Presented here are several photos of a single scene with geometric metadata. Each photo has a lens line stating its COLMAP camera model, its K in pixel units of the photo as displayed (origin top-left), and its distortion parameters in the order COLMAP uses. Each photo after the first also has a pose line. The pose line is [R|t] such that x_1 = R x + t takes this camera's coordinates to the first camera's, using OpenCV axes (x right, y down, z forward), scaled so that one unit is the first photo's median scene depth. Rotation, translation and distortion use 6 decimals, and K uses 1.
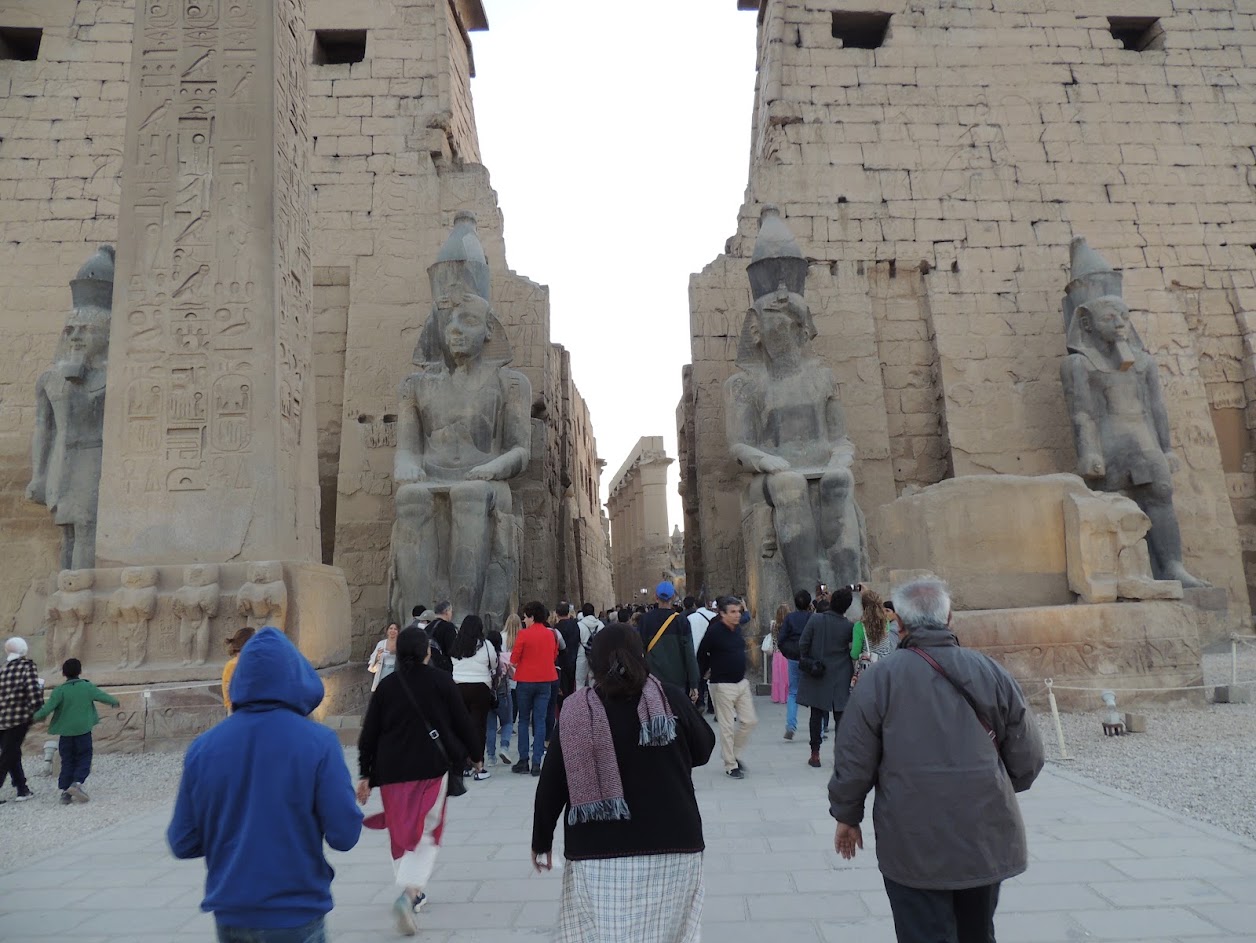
lens RADIAL K [[946.3, 0, 628.7], [0, 946.3, 479.9], [0, 0, 1]] dist [-0.016036, -0.006404]
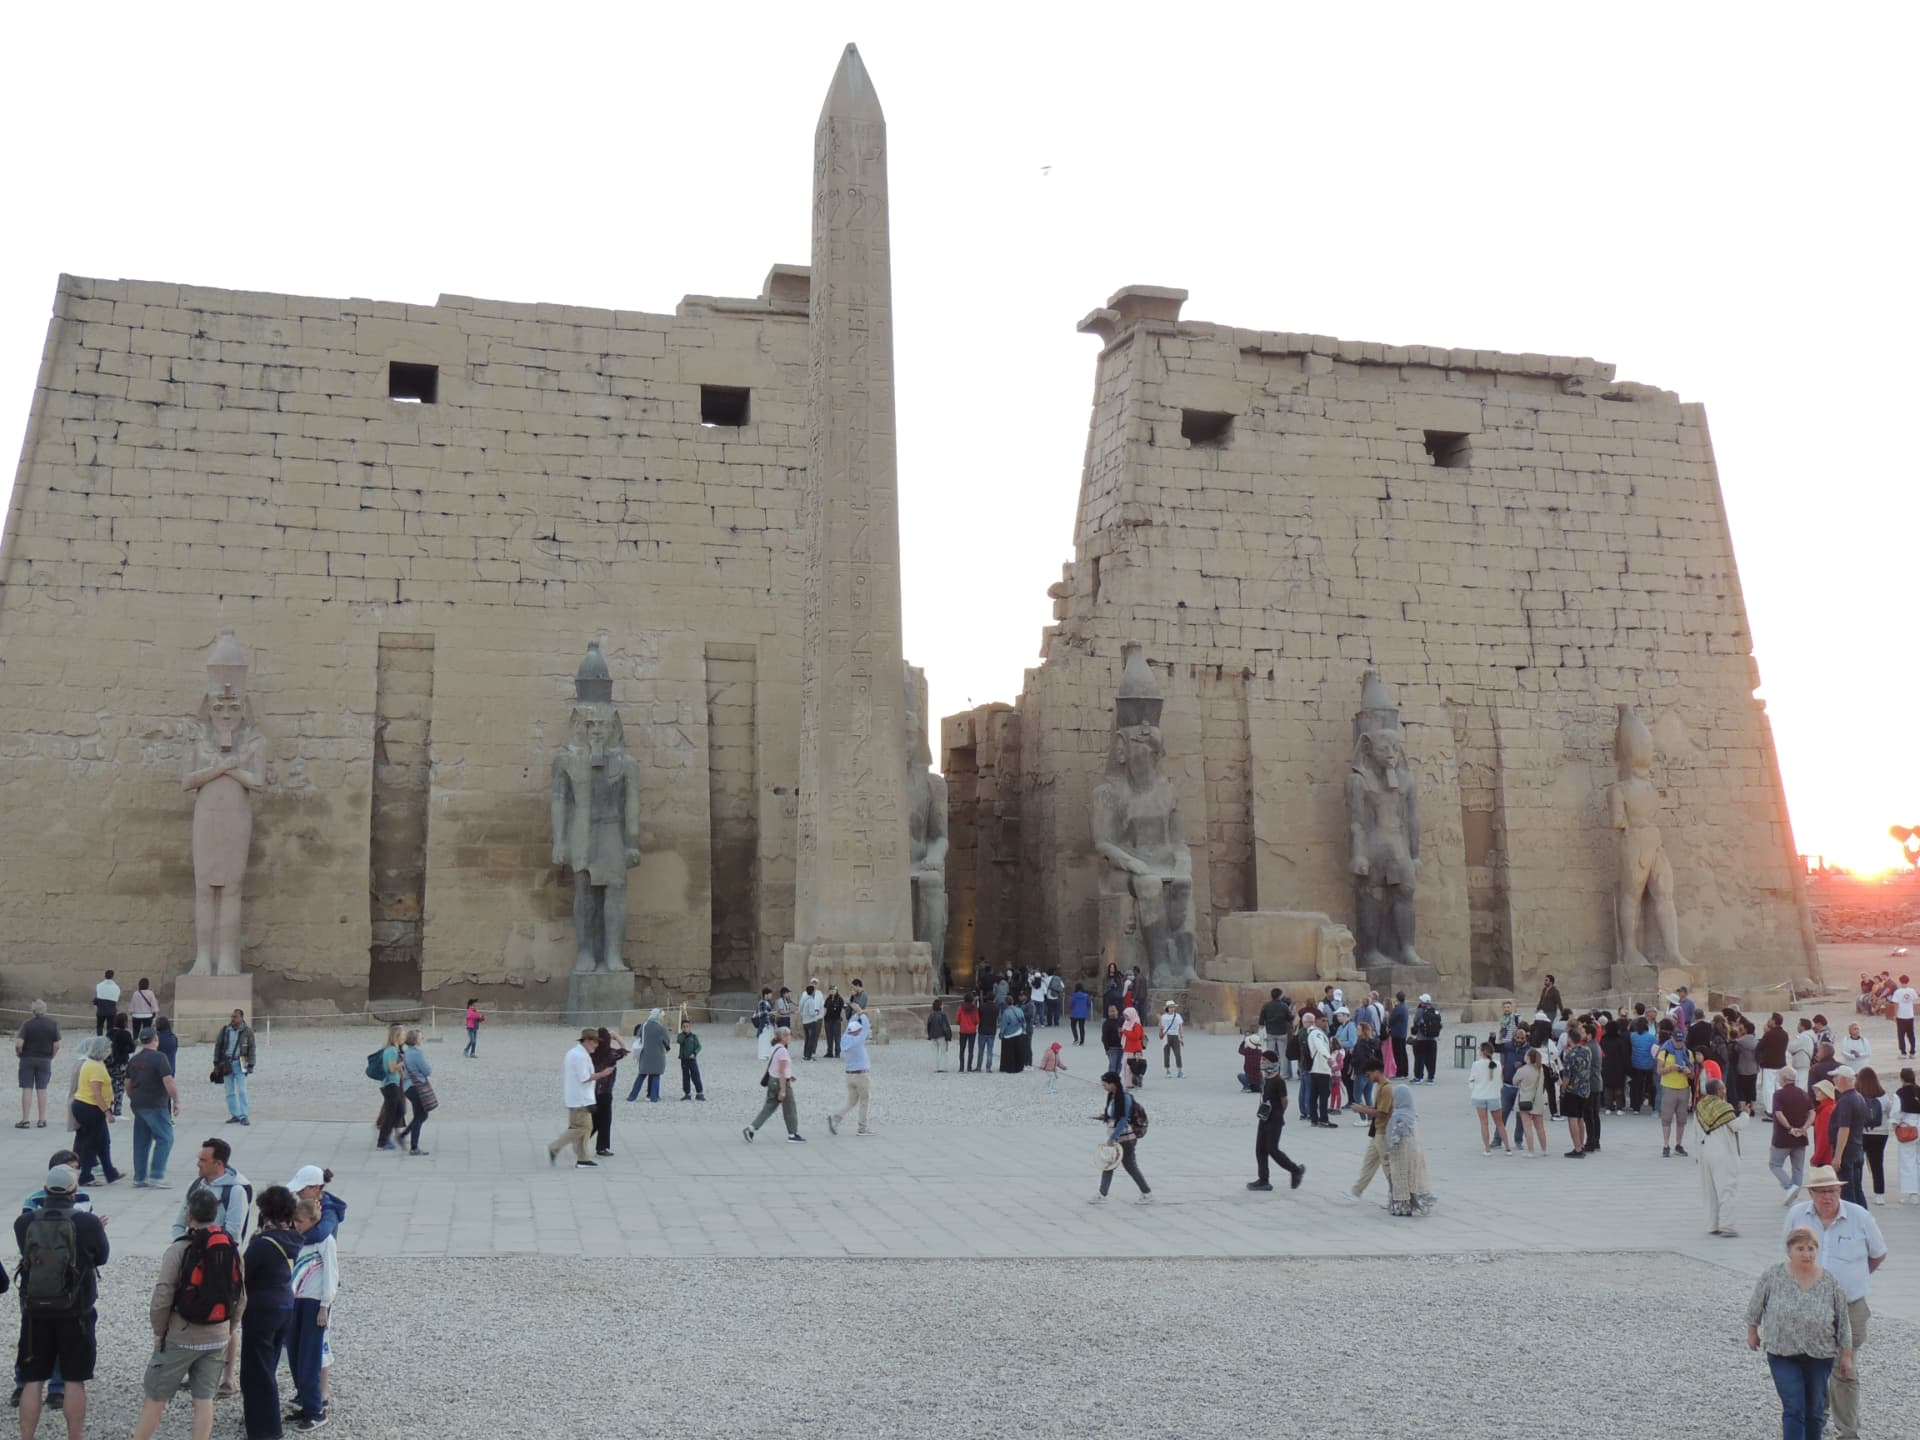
lens RADIAL K [[2519.9, 0, 1033.7], [0, 2519.9, 780.0], [0, 0, 1]] dist [-0.028865, 0.043633]
pose [[0.961766, 0.054115, 0.268473, -0.746232], [-0.077177, 0.994109, 0.076097, -0.310484], [-0.262773, -0.093907, 0.960277, -1.874413]]
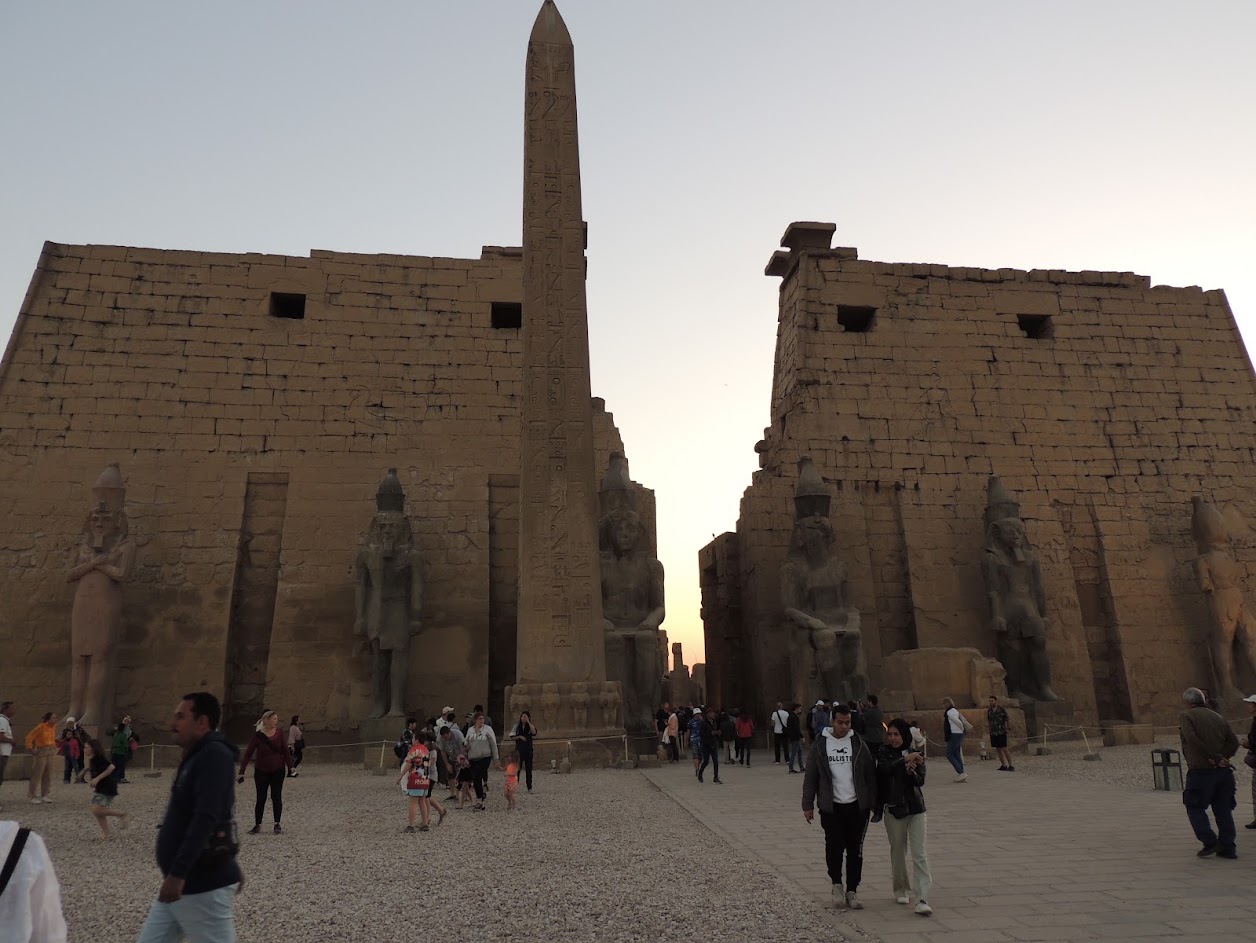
lens RADIAL K [[1099.1, 0, 626.7], [0, 1099.1, 464.4], [0, 0, 1]] dist [-0.003231, -0.016952]
pose [[0.995546, 0.036668, 0.086851, -0.283159], [-0.029116, 0.995810, -0.086689, -0.092932], [-0.089666, 0.083774, 0.992442, -0.741731]]
